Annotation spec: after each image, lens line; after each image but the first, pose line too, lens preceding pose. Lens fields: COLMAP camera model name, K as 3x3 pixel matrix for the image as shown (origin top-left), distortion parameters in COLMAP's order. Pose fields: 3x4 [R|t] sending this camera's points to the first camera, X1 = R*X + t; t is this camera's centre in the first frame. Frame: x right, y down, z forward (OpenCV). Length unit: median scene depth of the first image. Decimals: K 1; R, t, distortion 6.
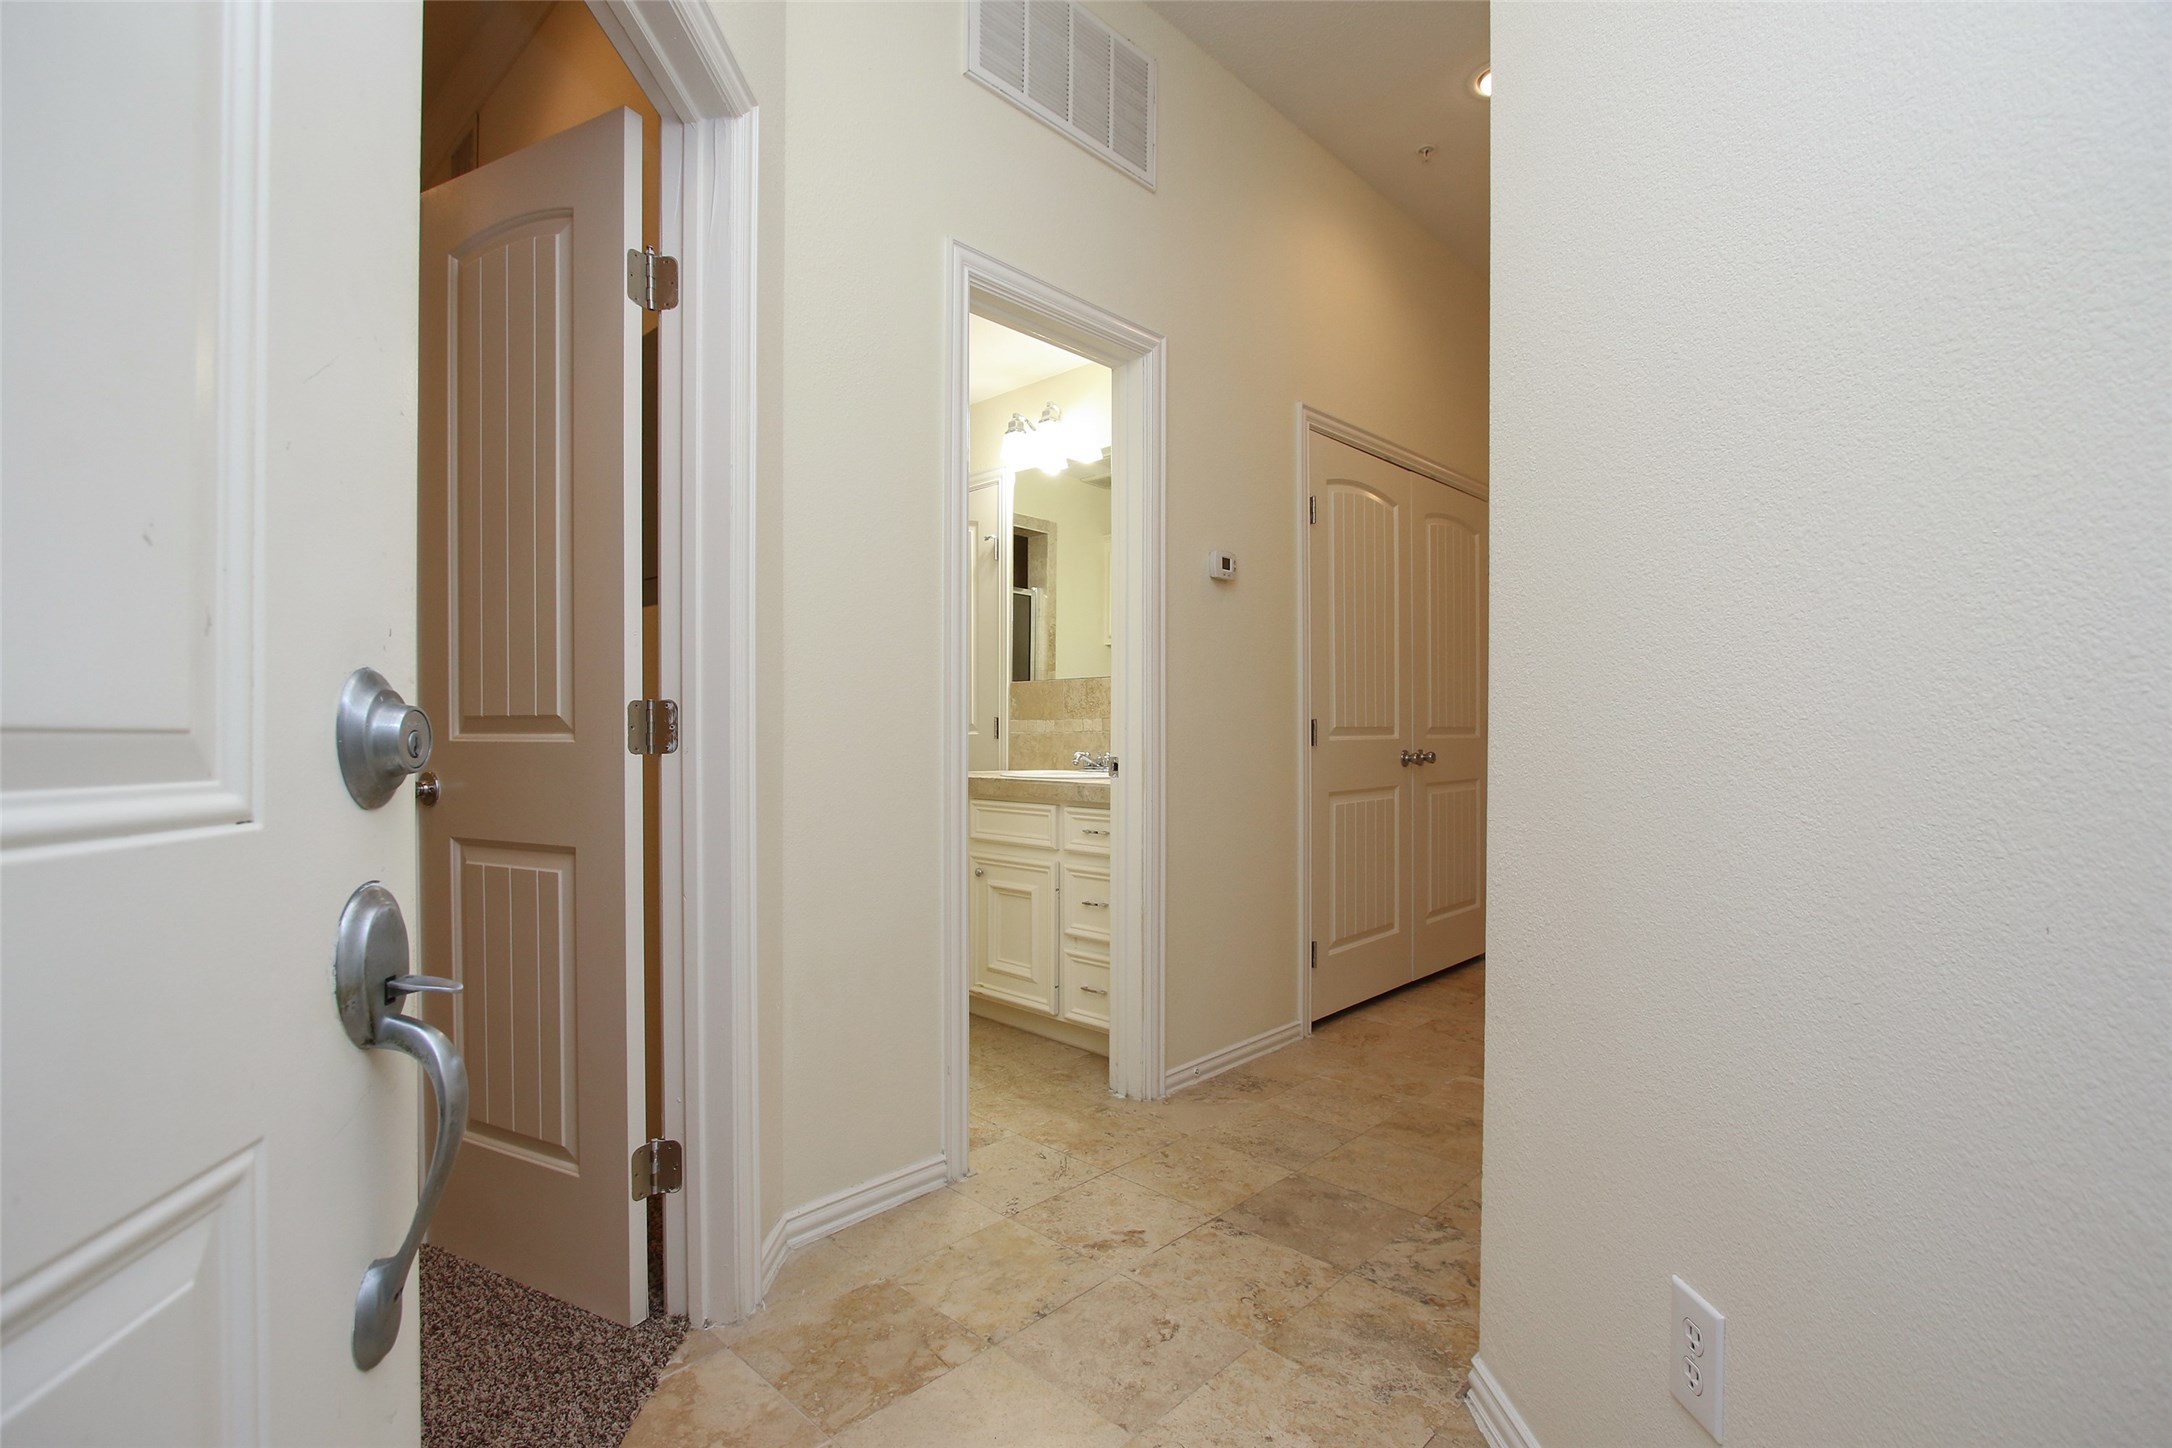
lens RADIAL K [[1007.0, 0, 1084.2], [0, 1007.0, 735.6], [0, 0, 1]] dist [-0.014440, 0.004834]
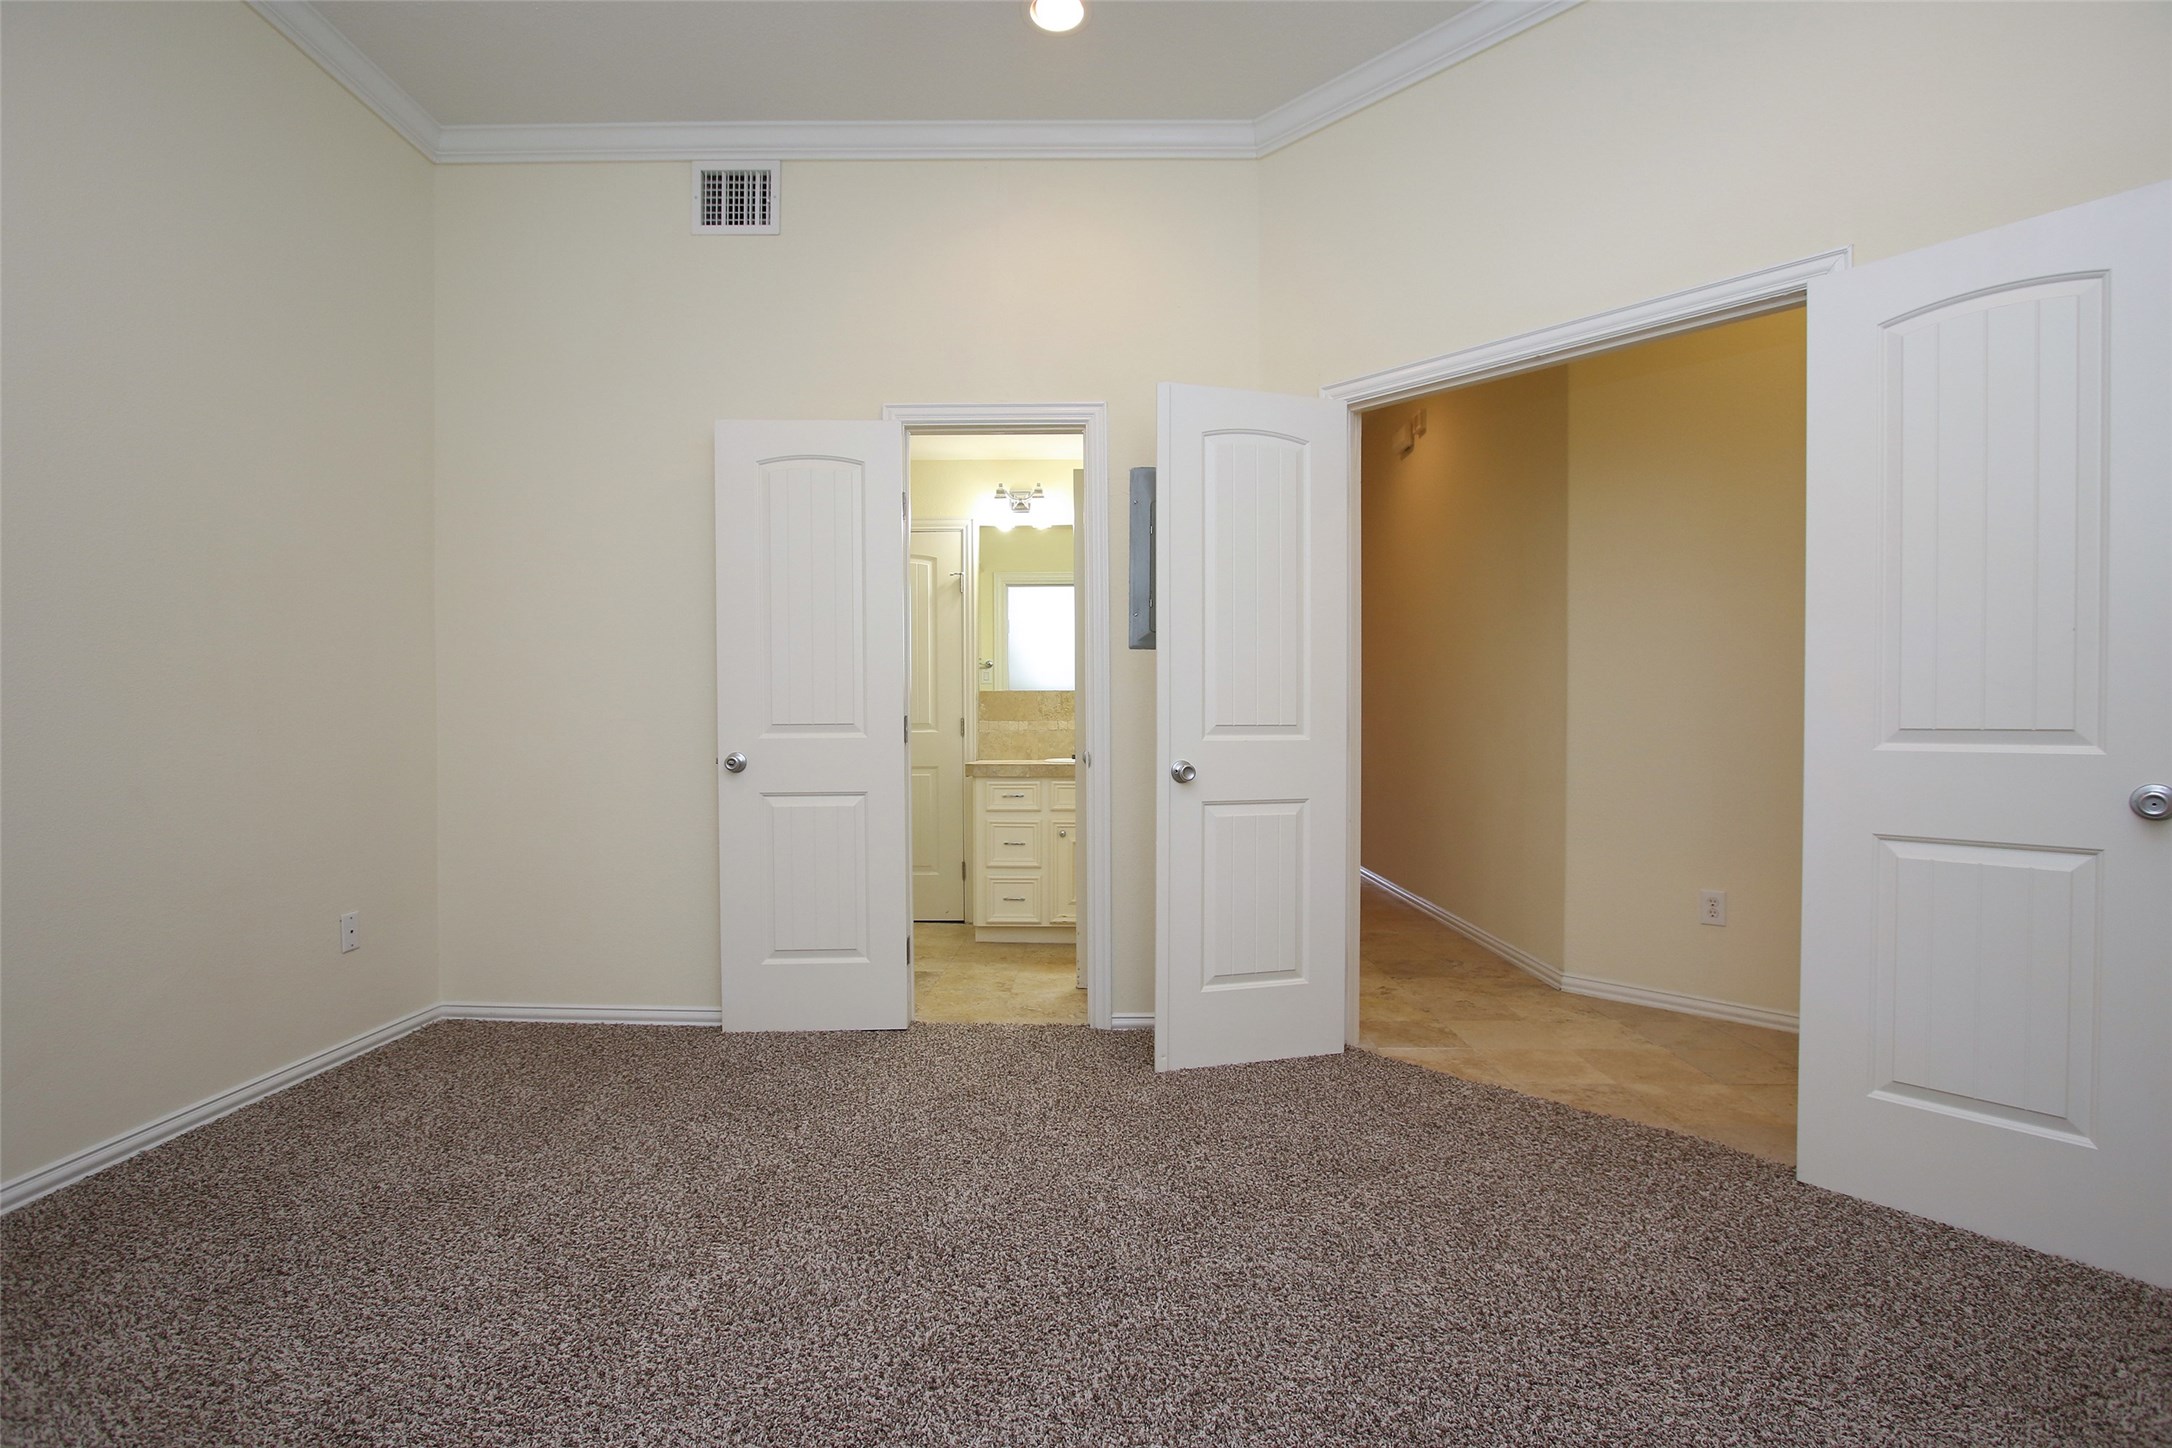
lens RADIAL K [[1007.0, 0, 1084.2], [0, 1007.0, 735.6], [0, 0, 1]] dist [-0.014440, 0.004834]
pose [[0.723302, -0.006084, 0.690505, -0.844794], [0.006283, 0.999978, 0.002228, 0.000963], [-0.690503, 0.002727, 0.723324, -0.003284]]
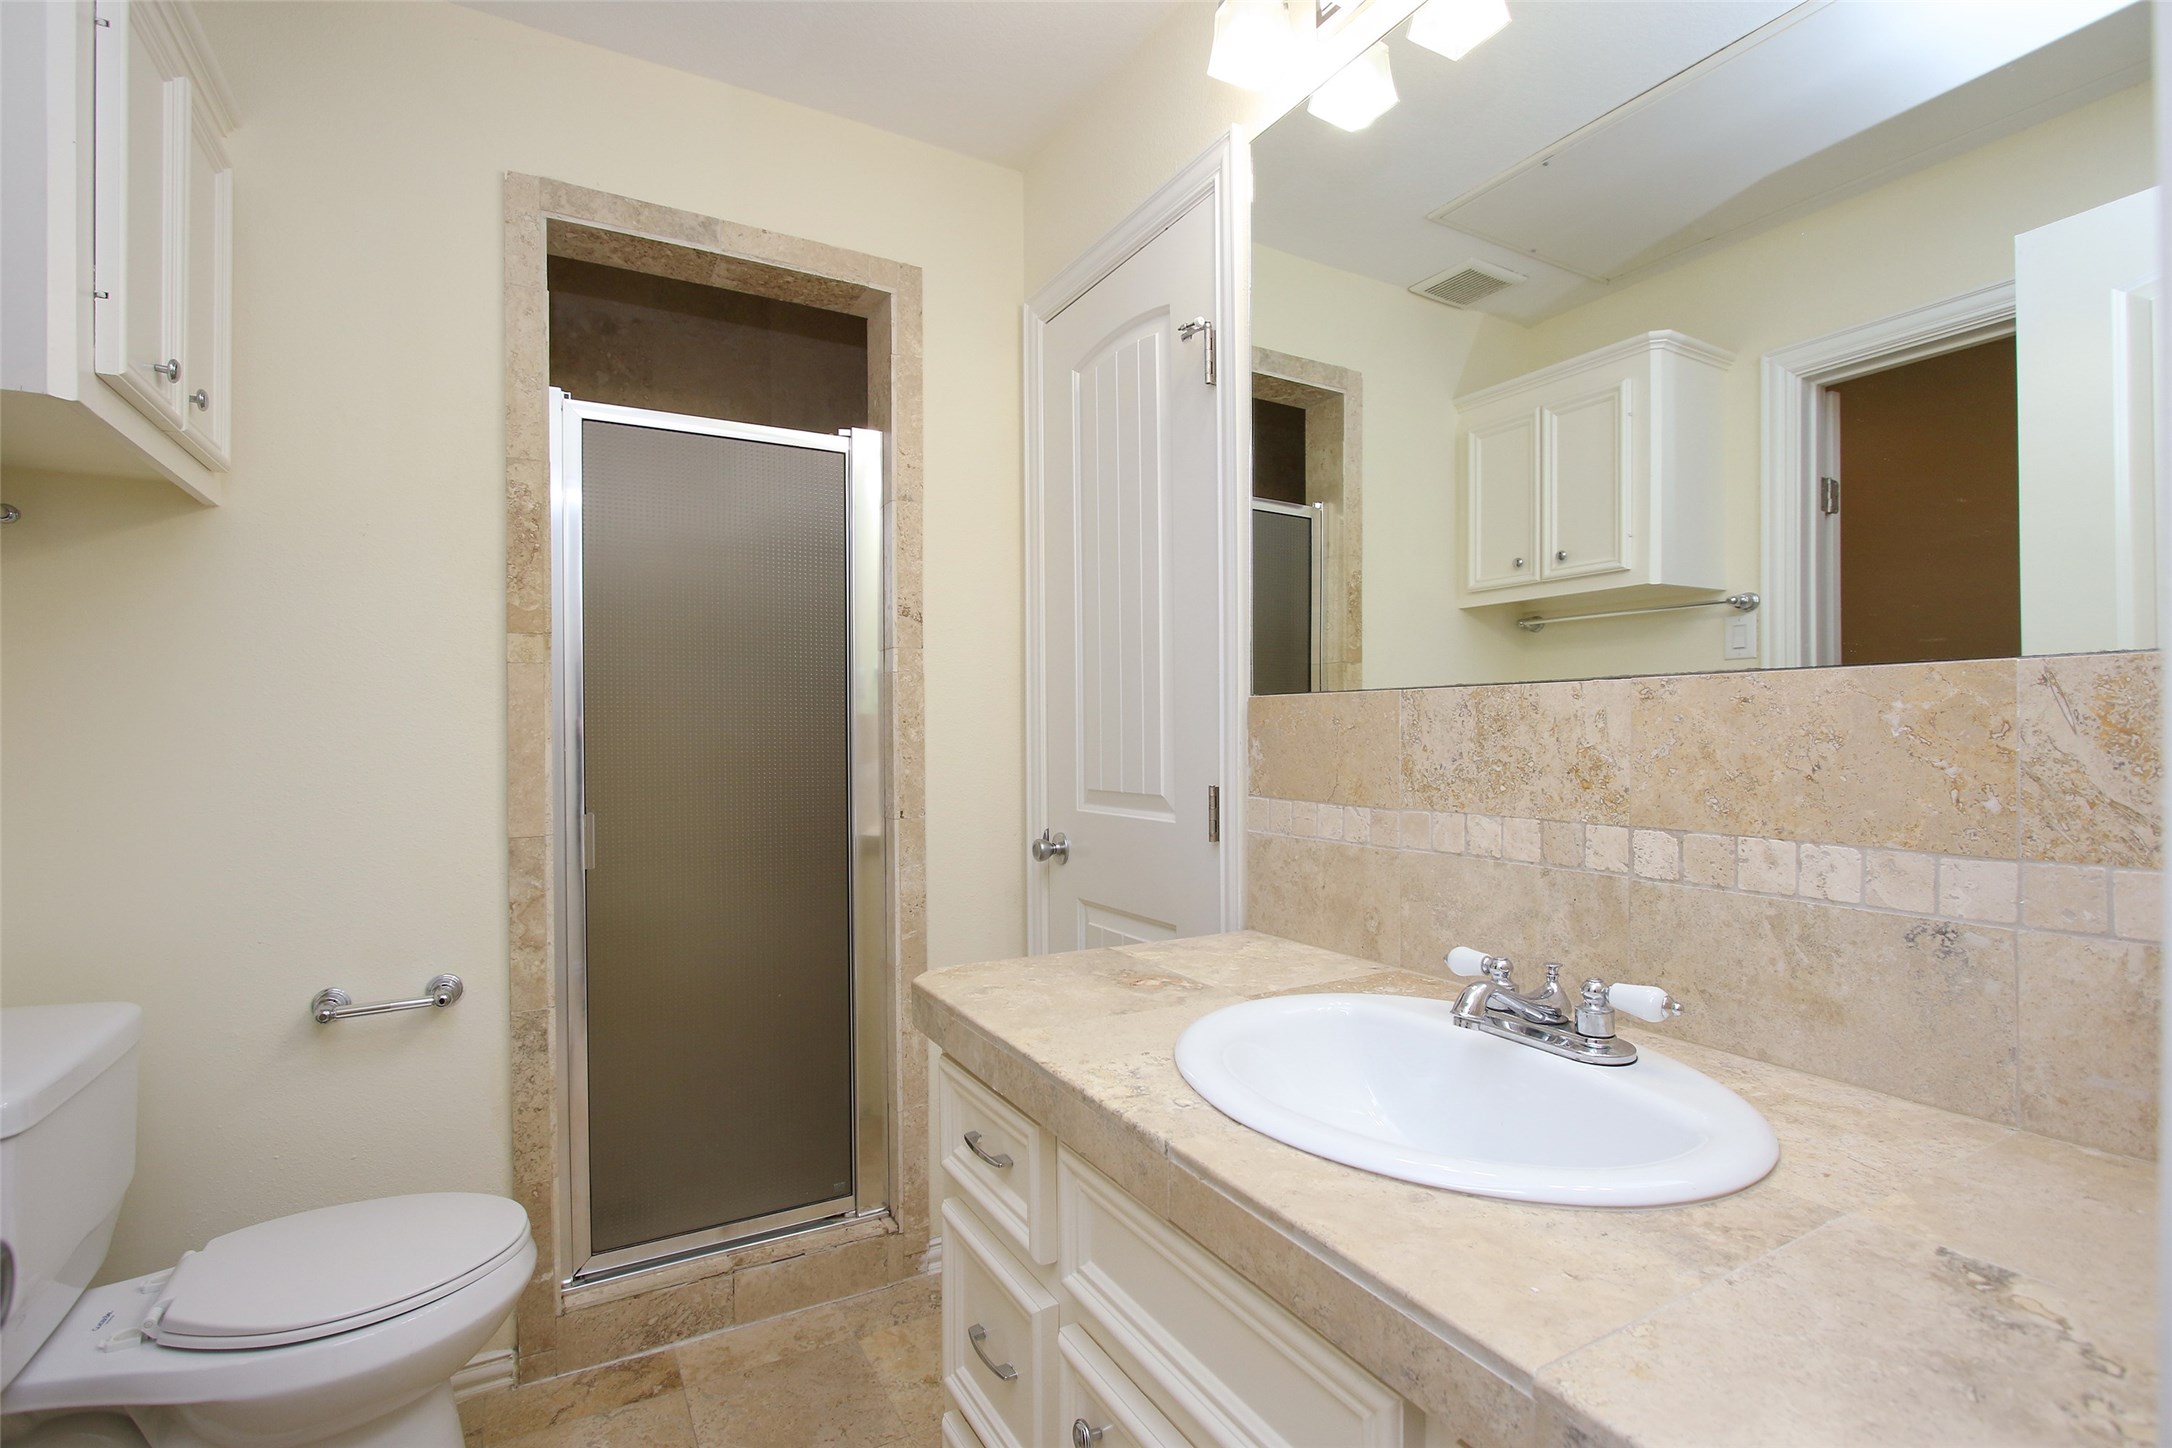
lens RADIAL K [[1007.0, 0, 1084.2], [0, 1007.0, 735.6], [0, 0, 1]] dist [-0.014440, 0.004834]
pose [[0.958860, -0.004604, -0.283842, -0.024683], [0.006332, 0.999967, 0.005173, -0.040421], [0.283809, -0.006758, 0.958857, 0.617288]]
